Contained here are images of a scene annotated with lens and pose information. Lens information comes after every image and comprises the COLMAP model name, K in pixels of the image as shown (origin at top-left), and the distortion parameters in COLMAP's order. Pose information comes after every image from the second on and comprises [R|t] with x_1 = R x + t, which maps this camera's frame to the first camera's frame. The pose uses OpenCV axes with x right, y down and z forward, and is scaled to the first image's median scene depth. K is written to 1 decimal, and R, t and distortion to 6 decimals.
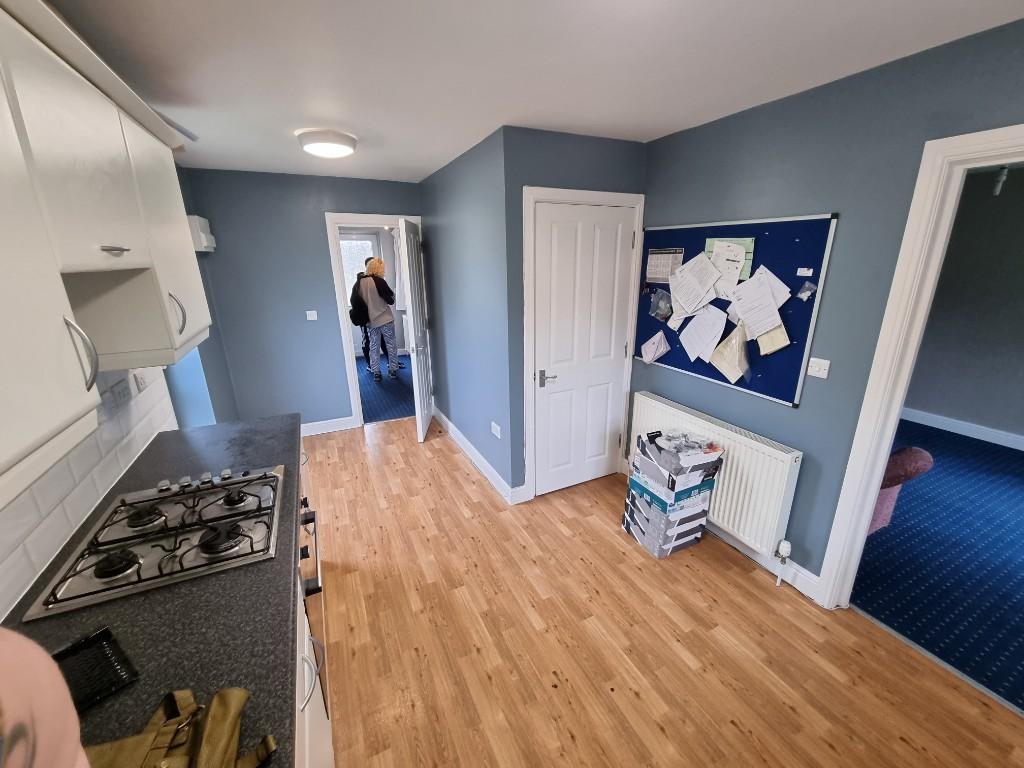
lens RADIAL K [[418.3, 0, 515.7], [0, 418.3, 387.6], [0, 0, 1]] dist [-0.000017, -0.000008]
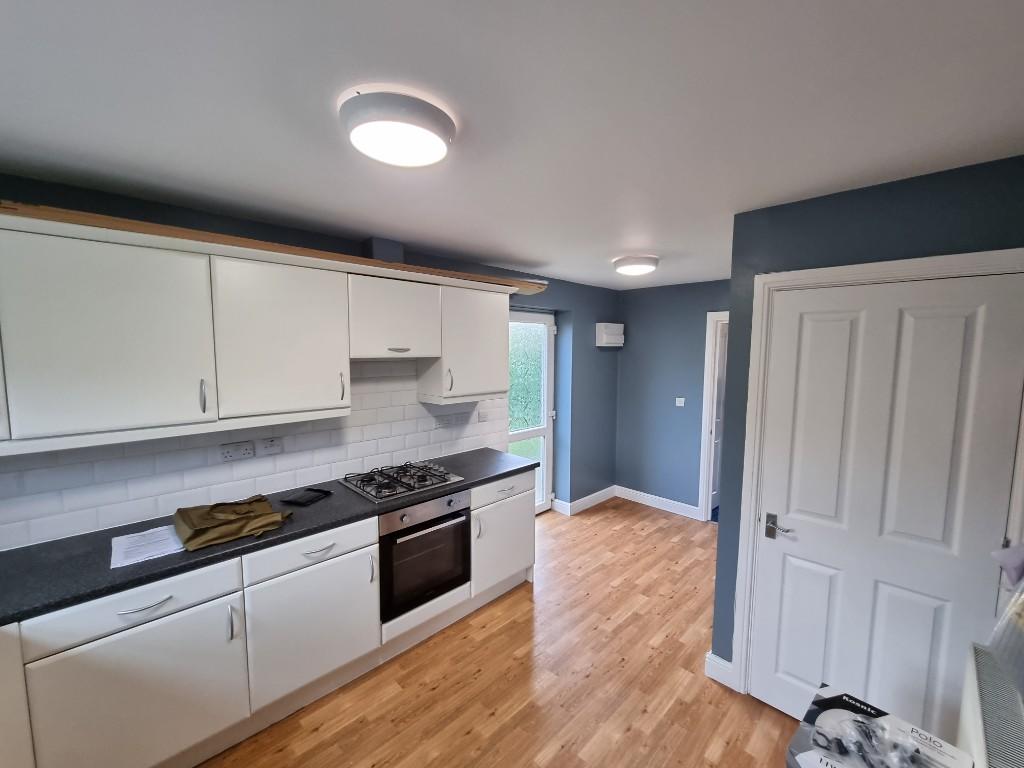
lens RADIAL K [[418.3, 0, 517.2], [0, 418.3, 384.8], [0, 0, 1]] dist [-0.000017, -0.000008]
pose [[0.328802, 0.096879, -0.939417, 0.605431], [-0.293157, 0.956056, -0.004012, -0.130098], [0.897746, 0.276715, 0.342754, 0.333244]]
